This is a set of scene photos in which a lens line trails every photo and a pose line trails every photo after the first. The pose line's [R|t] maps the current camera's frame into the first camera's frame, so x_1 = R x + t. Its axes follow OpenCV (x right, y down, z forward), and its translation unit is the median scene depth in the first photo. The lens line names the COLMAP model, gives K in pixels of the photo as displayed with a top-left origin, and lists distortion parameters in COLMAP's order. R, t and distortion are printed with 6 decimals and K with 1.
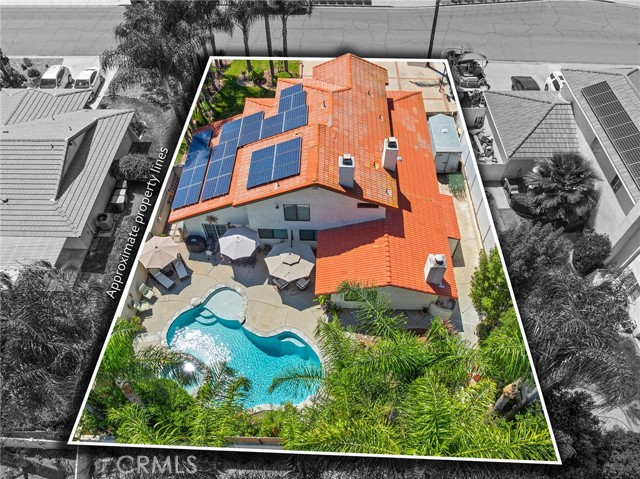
lens RADIAL K [[441.2, 0, 320.0], [0, 441.2, 239.5], [0, 0, 1]] dist [-0.030552, 0.002647]
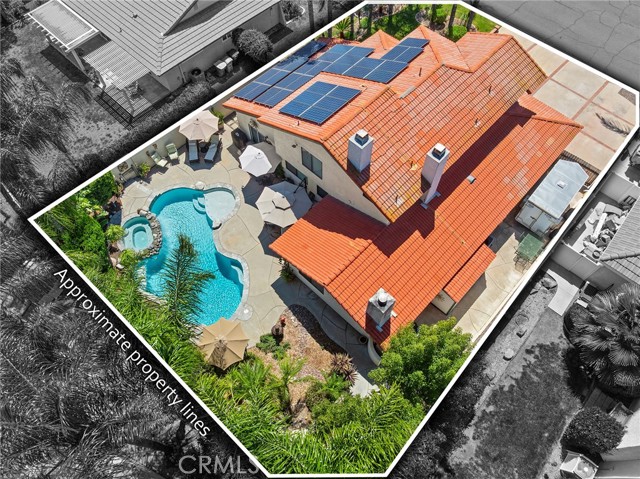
lens RADIAL K [[441.2, 0, 320.0], [0, 441.2, 239.5], [0, 0, 1]] dist [-0.030552, 0.002647]
pose [[0.744393, 0.588403, -0.315691, 0.318089], [-0.536347, 0.808493, 0.242219, -0.153279], [0.397756, -0.010986, 0.917425, 0.167305]]
